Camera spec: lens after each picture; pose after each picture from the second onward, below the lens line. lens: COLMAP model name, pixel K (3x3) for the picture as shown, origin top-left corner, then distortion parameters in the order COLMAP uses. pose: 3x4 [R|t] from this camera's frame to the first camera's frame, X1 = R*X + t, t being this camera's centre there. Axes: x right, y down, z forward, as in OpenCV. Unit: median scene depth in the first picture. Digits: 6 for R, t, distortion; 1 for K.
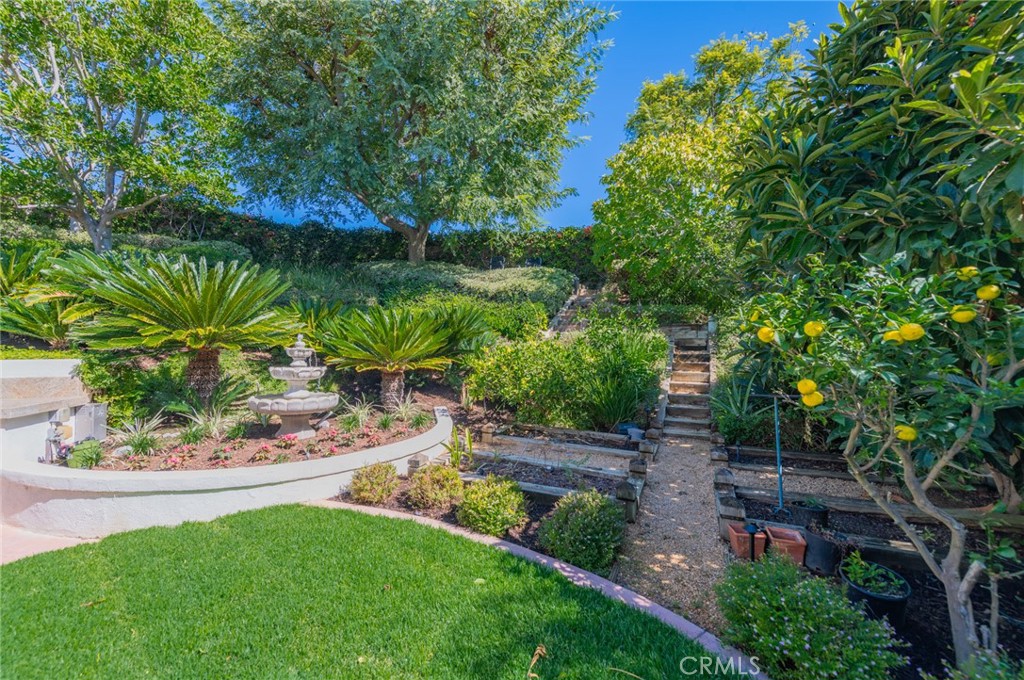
lens RADIAL K [[401.0, 0, 512.0], [0, 401.0, 340.0], [0, 0, 1]] dist [0.015873, -0.003293]
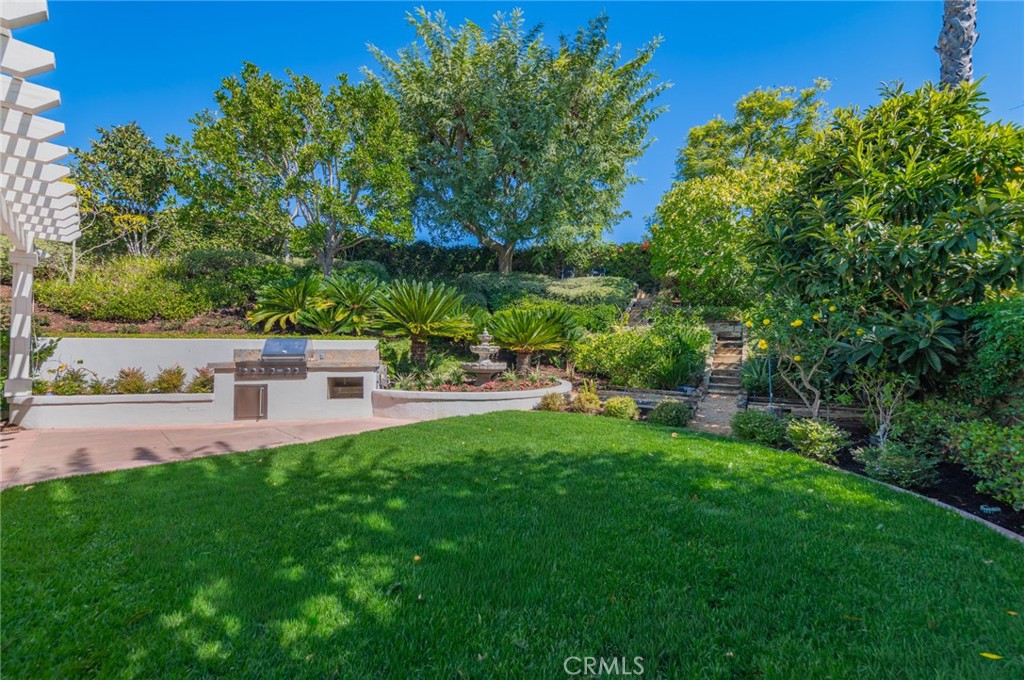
lens RADIAL K [[401.0, 0, 512.0], [0, 401.0, 340.0], [0, 0, 1]] dist [0.015873, -0.003293]
pose [[0.995951, 0.003058, -0.089840, -0.202922], [-0.002575, 0.999982, 0.005492, 0.024668], [0.089856, -0.005238, 0.995941, -0.524118]]
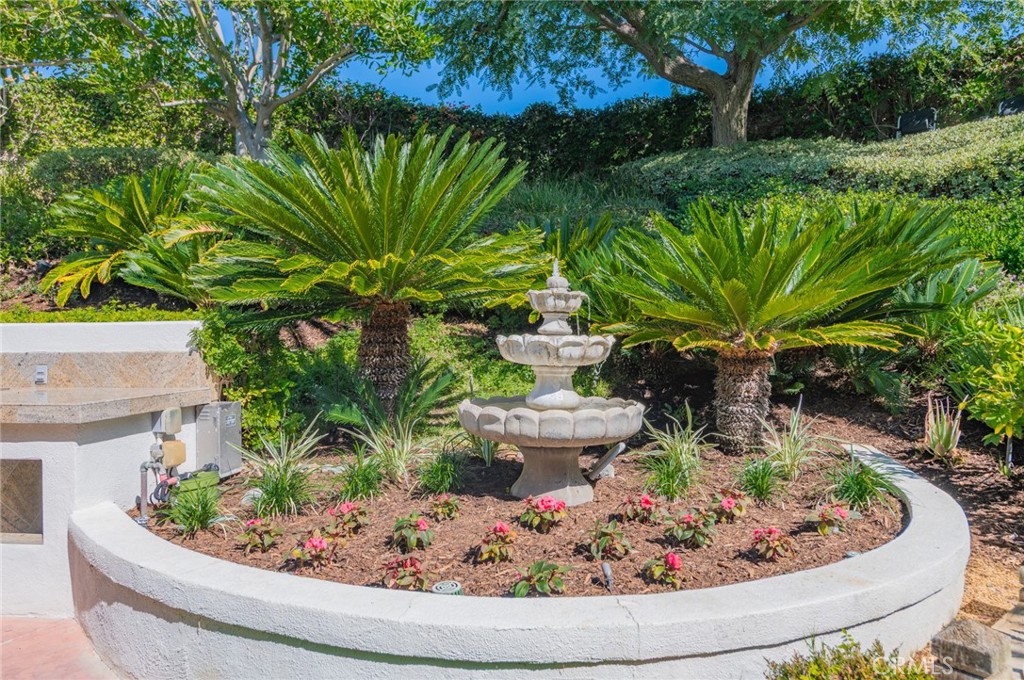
lens RADIAL K [[663.7, 0, 519.9], [0, 663.7, 340.0], [0, 0, 1]] dist [0.020964, -0.002502]
pose [[0.890184, -0.004895, -0.455574, -0.187262], [0.018271, 0.999521, 0.024961, 0.041388], [0.455234, -0.030544, 0.889848, 0.274675]]
